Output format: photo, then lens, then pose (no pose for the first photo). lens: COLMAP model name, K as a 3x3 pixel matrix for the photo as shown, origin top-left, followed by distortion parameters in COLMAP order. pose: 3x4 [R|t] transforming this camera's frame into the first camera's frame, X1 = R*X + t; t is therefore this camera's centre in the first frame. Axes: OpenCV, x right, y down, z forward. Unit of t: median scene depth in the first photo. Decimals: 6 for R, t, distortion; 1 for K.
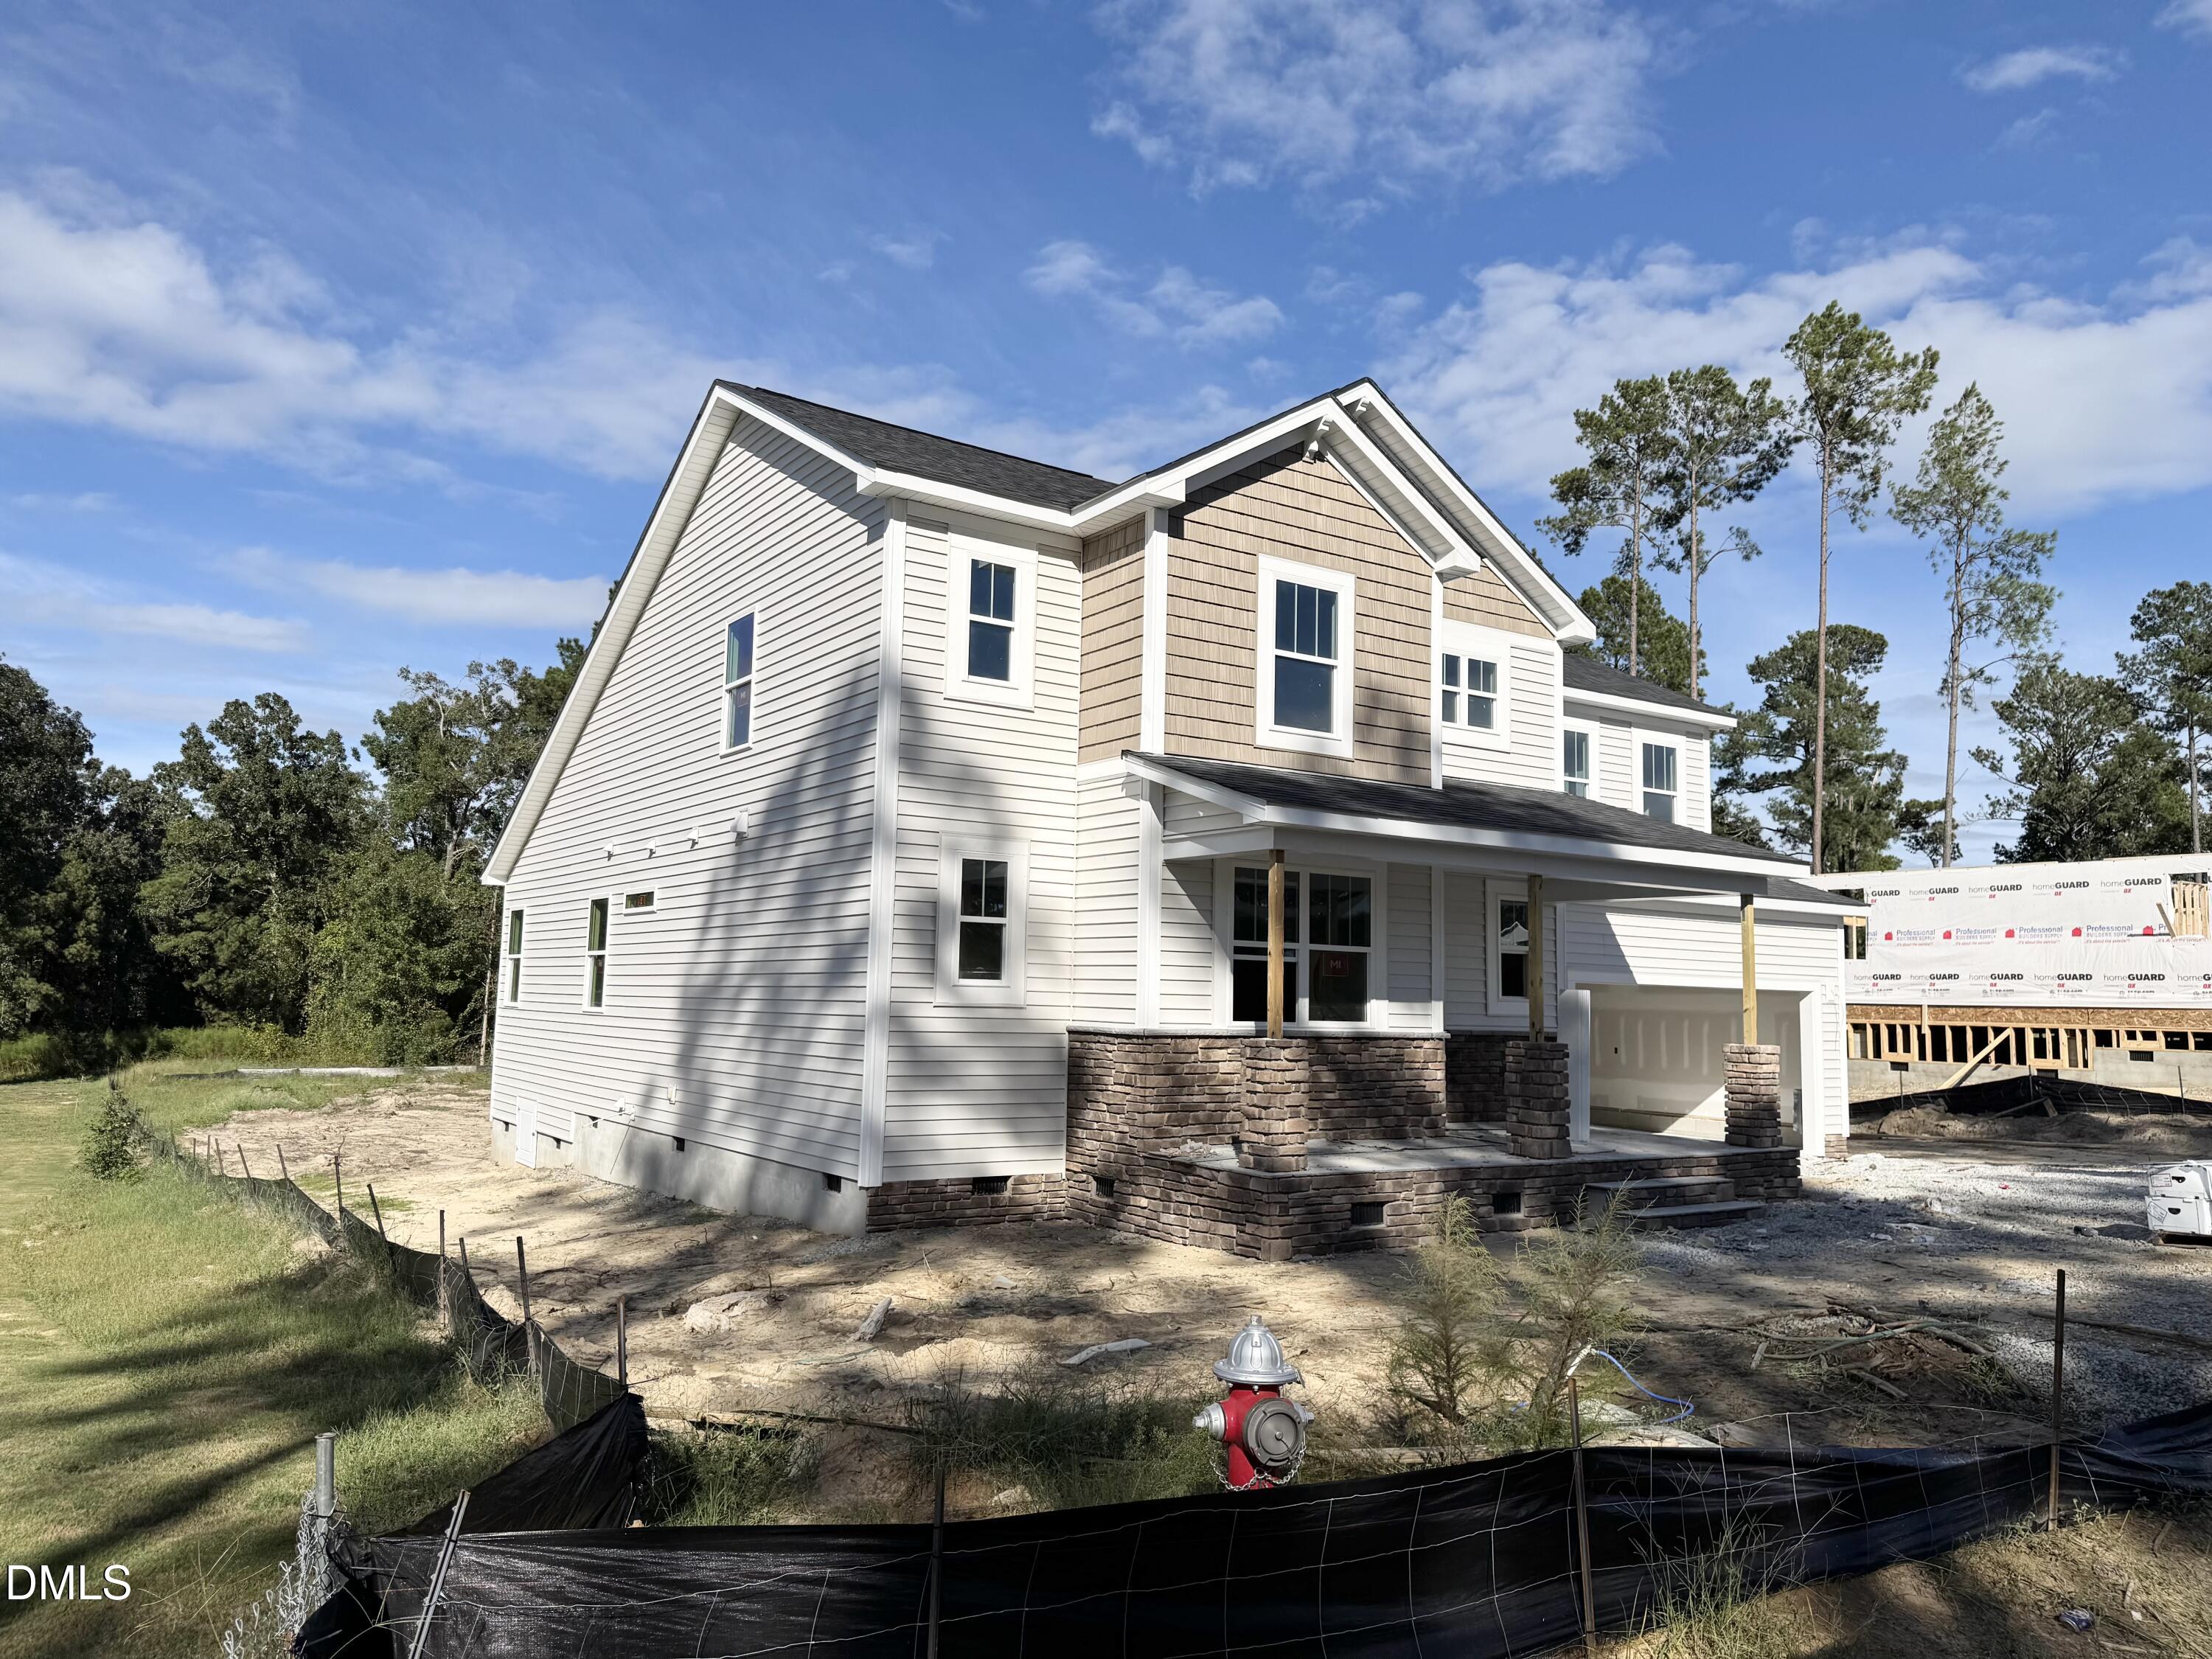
lens RADIAL K [[1560.9, 0, 1114.6], [0, 1560.9, 866.8], [0, 0, 1]] dist [0.097585, -0.145741]
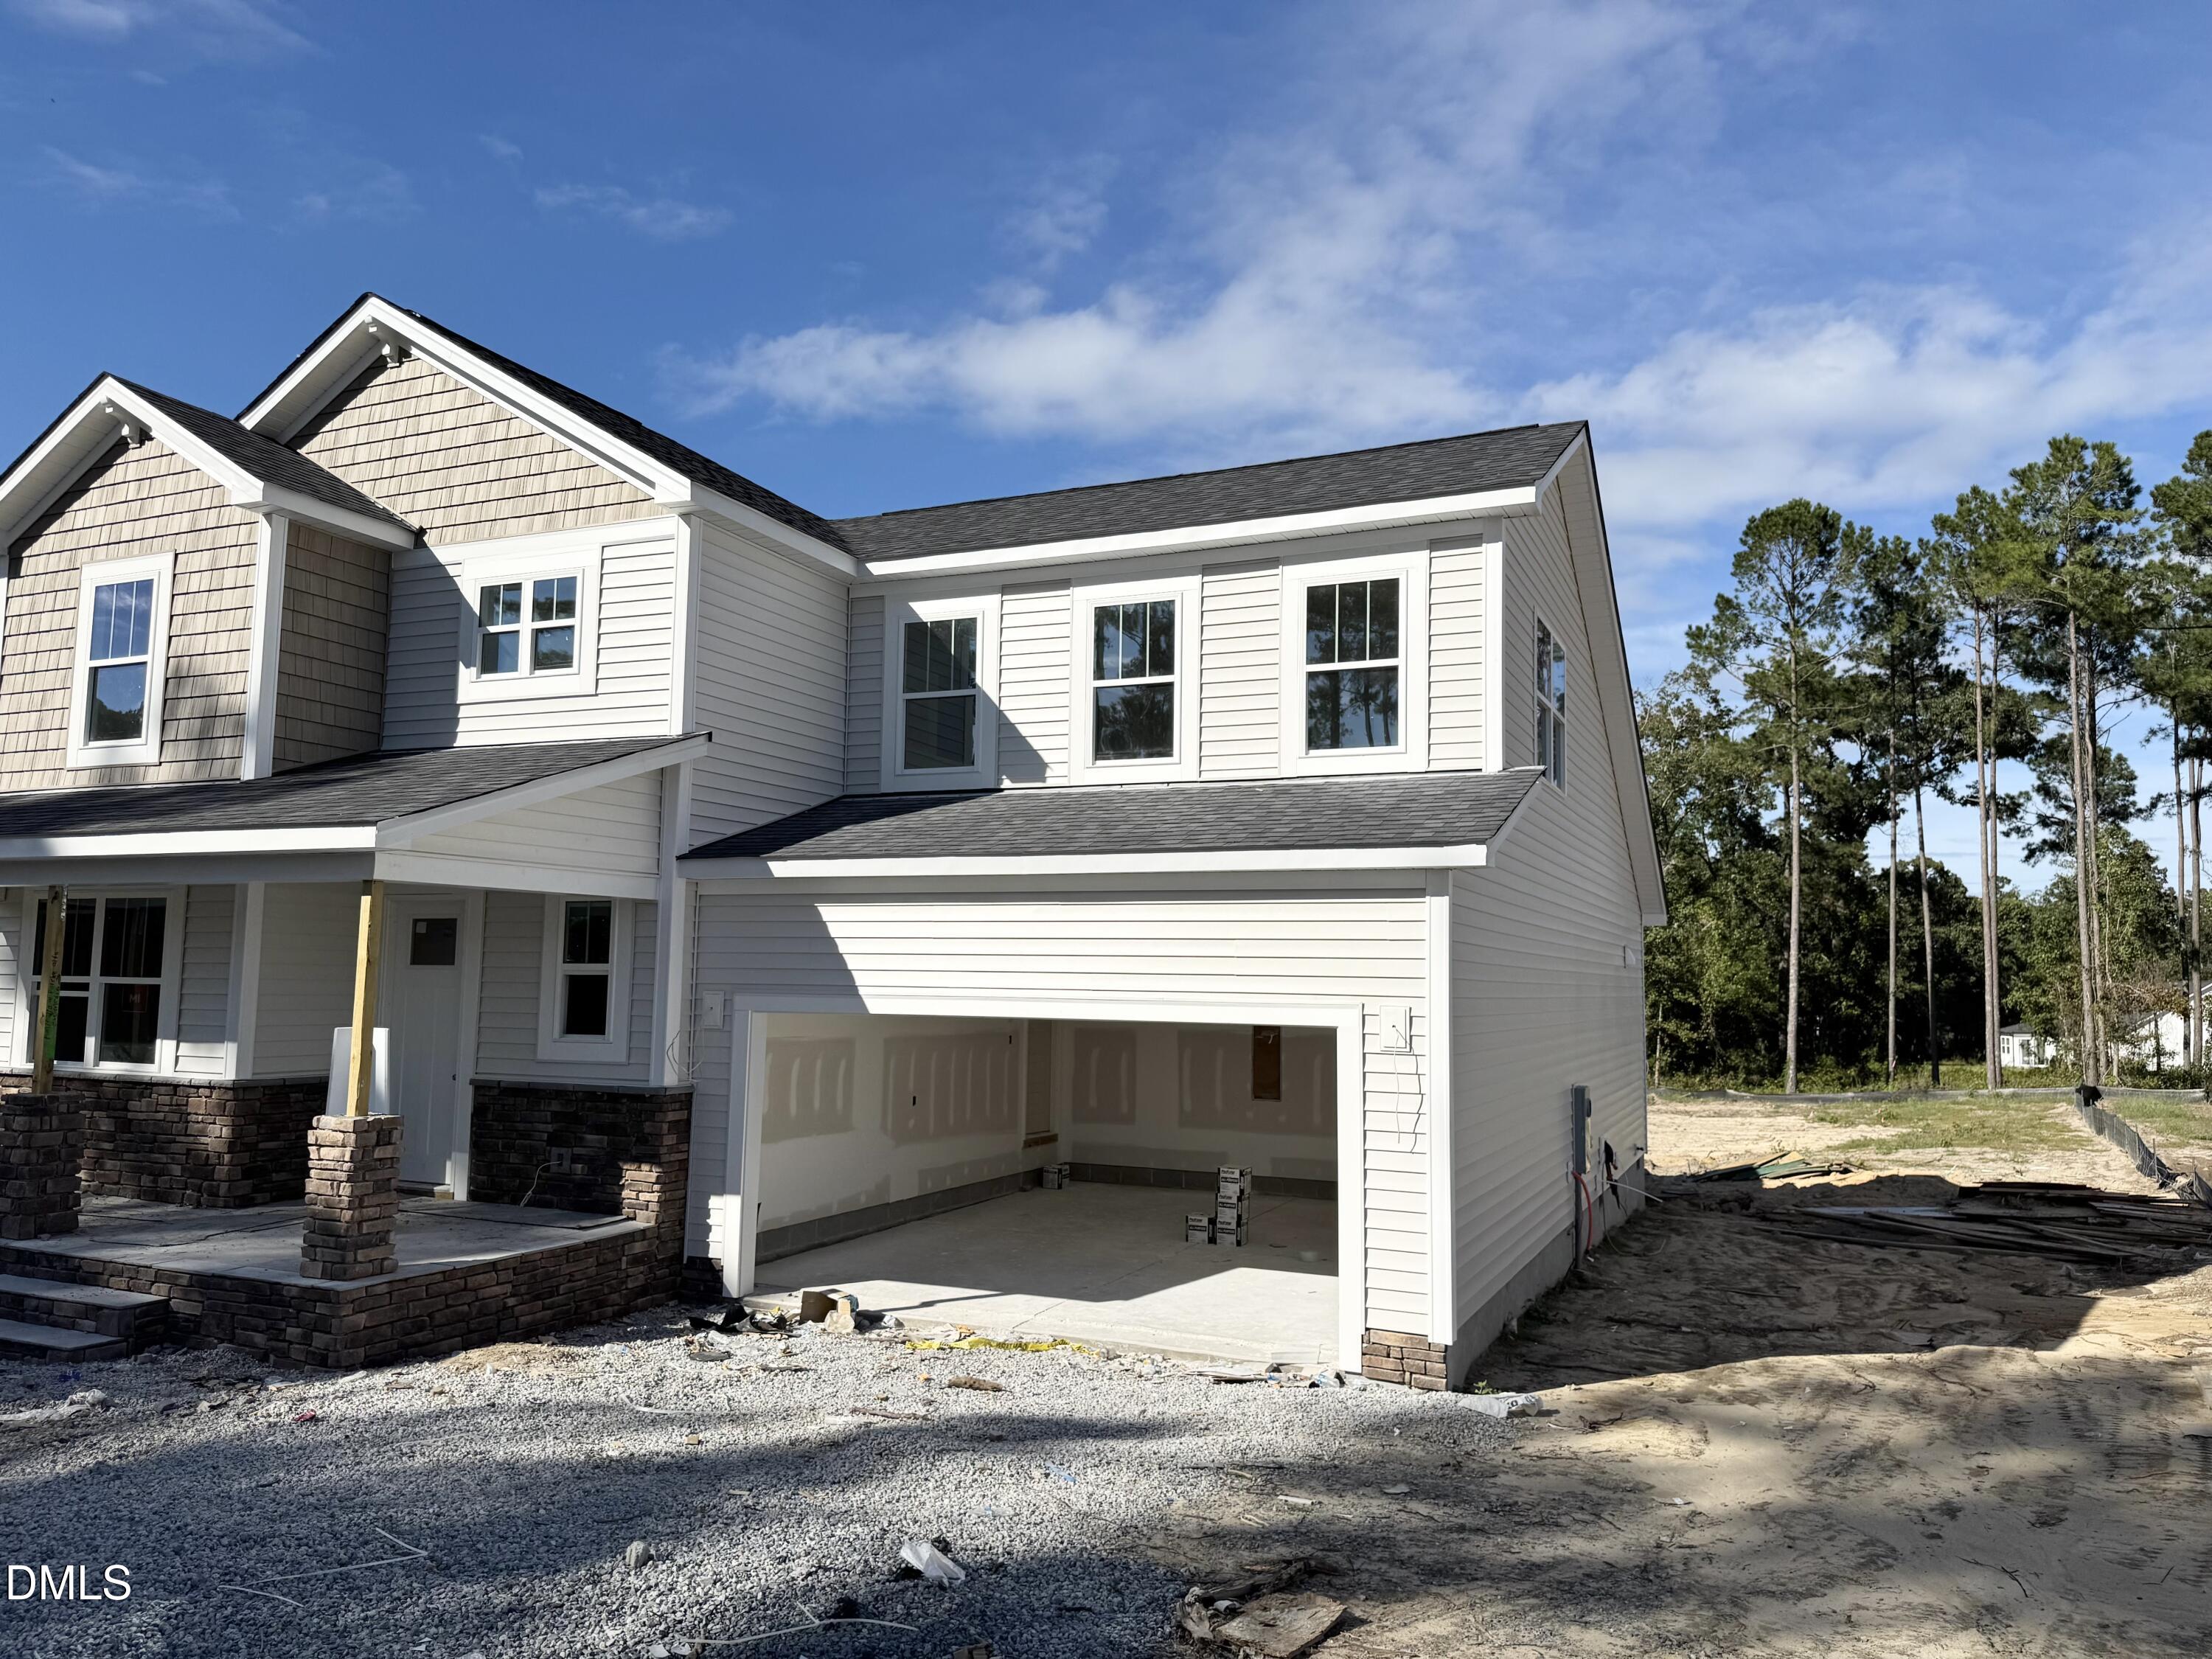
lens RADIAL K [[1560.9, 0, 1114.6], [0, 1560.9, 866.8], [0, 0, 1]] dist [0.097585, -0.145741]
pose [[0.534510, -0.076191, -0.841721, 0.609942], [0.067753, 0.996586, -0.047184, 0.034710], [0.842442, -0.031809, 0.537848, 0.503800]]
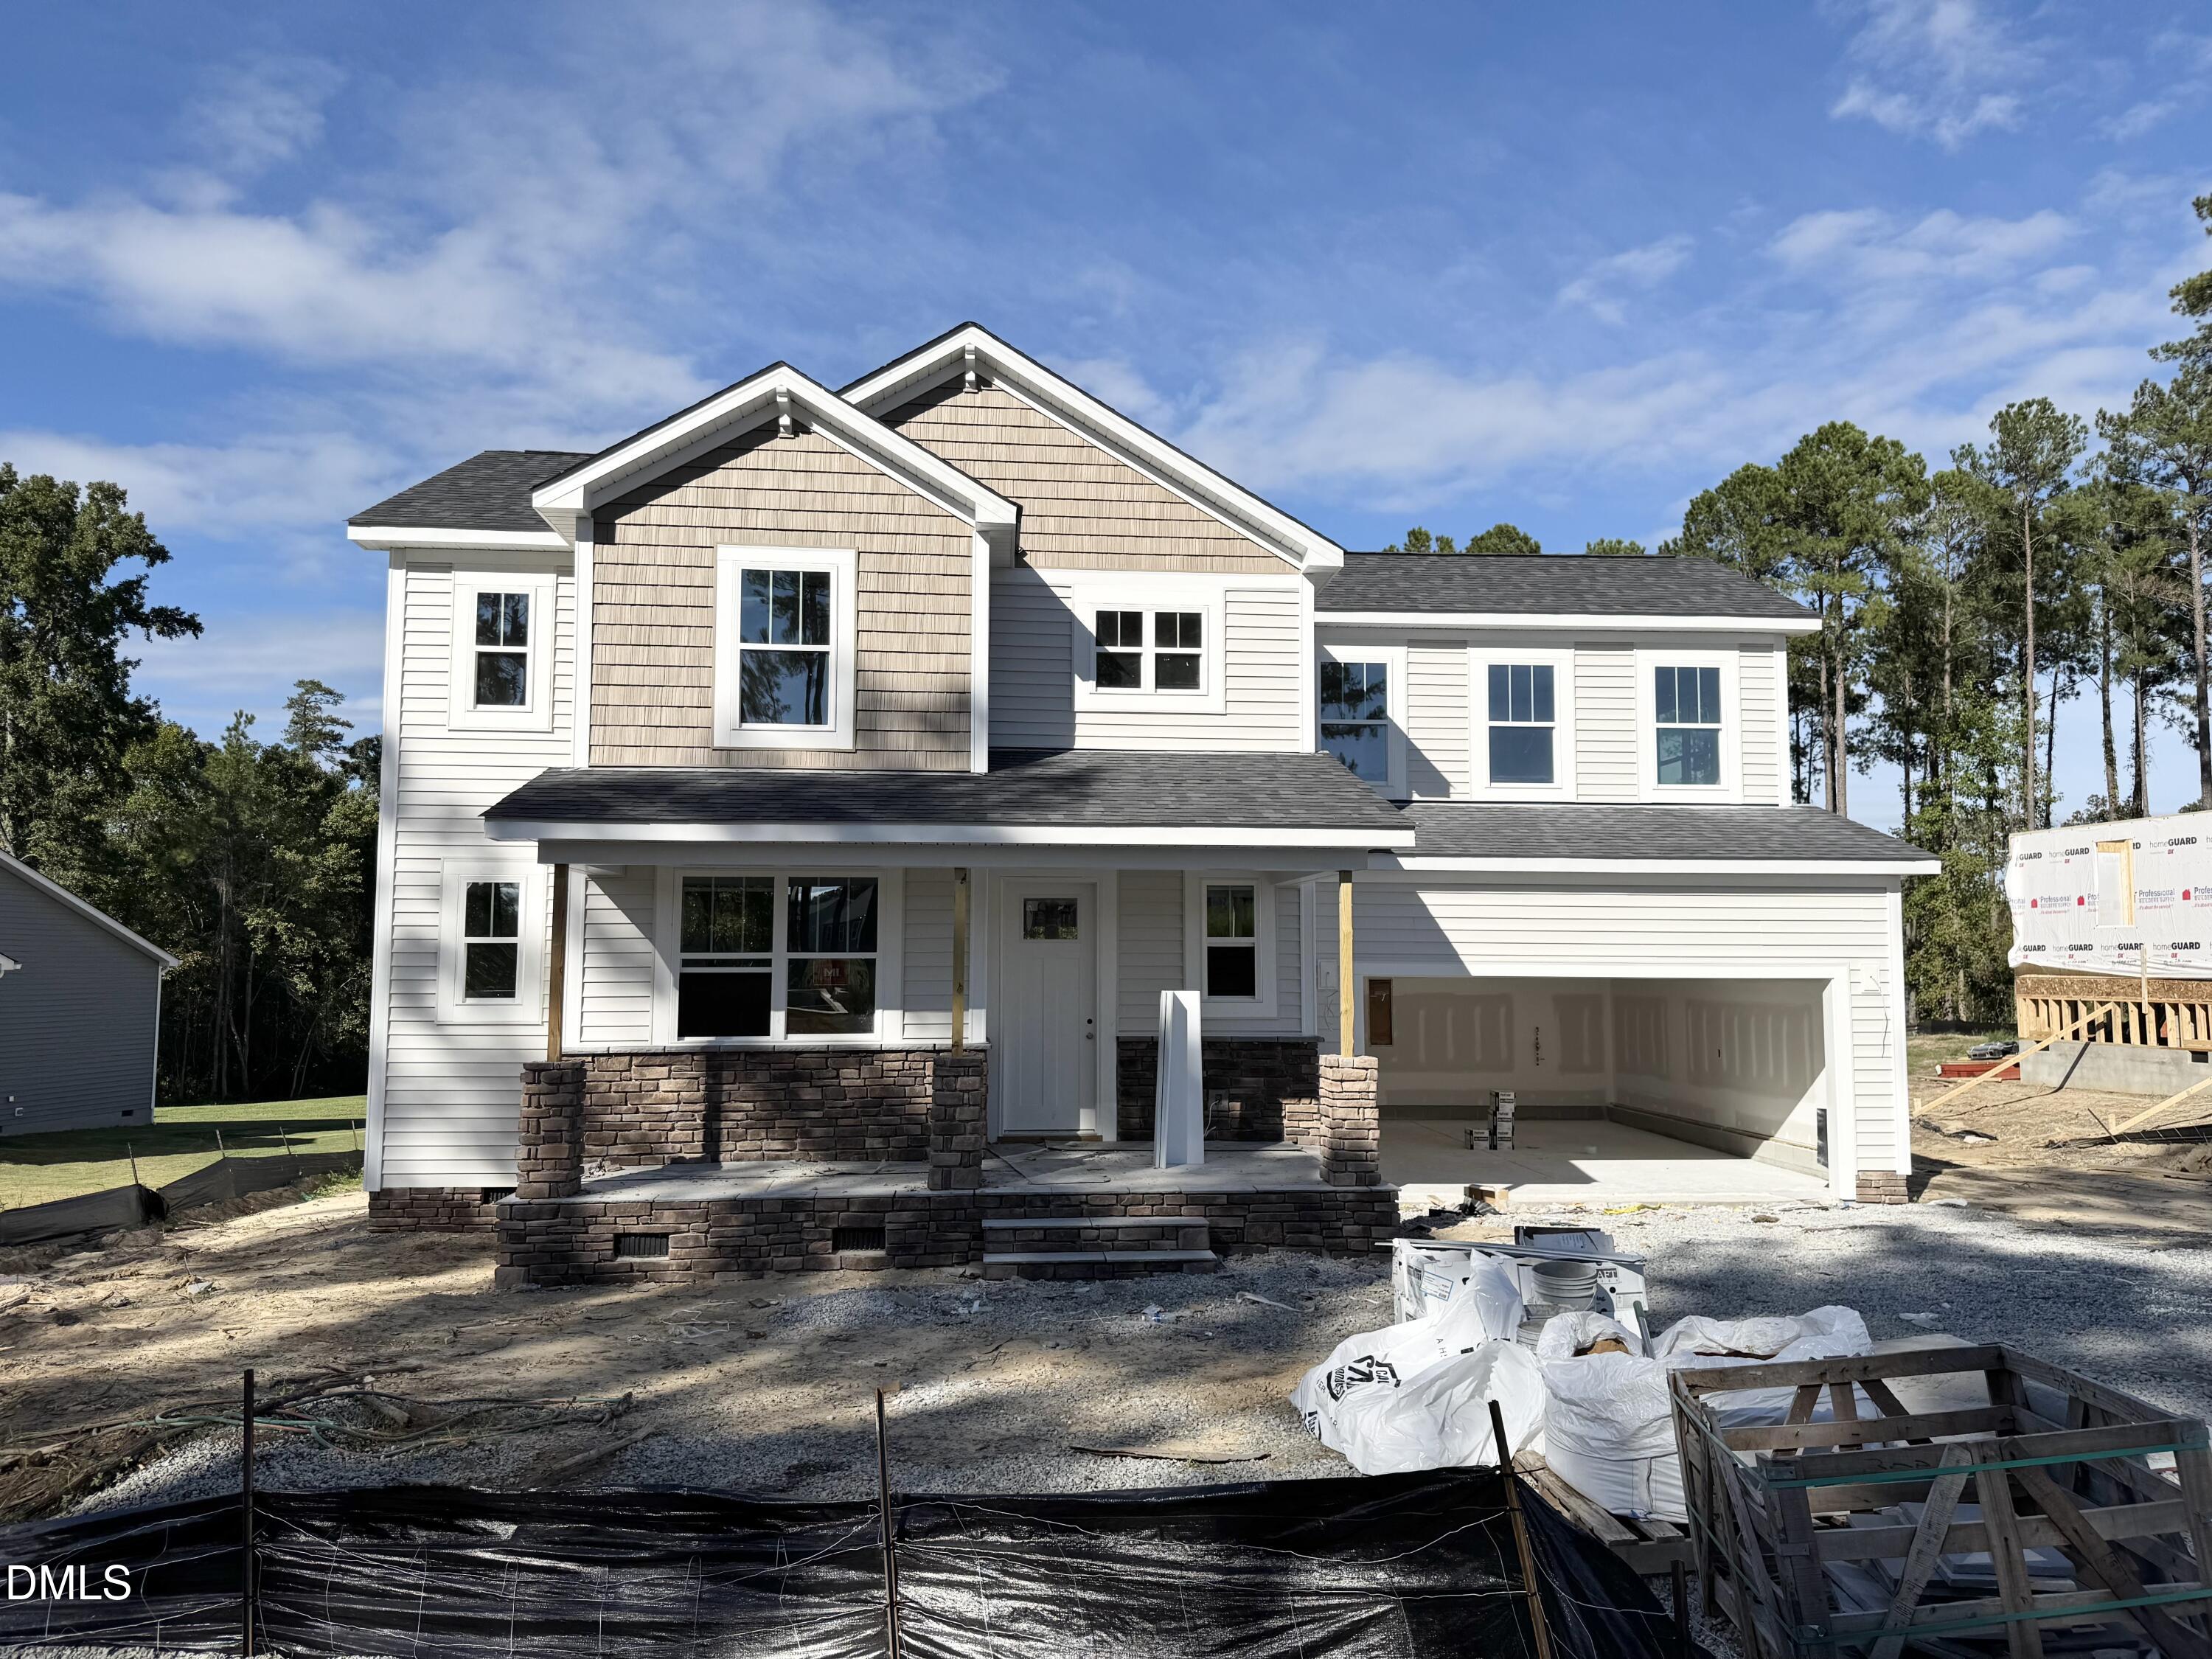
lens RADIAL K [[1560.9, 0, 1114.6], [0, 1560.9, 866.8], [0, 0, 1]] dist [0.097585, -0.145741]
pose [[0.877712, -0.052643, -0.476289, 0.375700], [0.058466, 0.998286, -0.002597, 0.005998], [0.475609, -0.025567, 0.879285, 0.134026]]
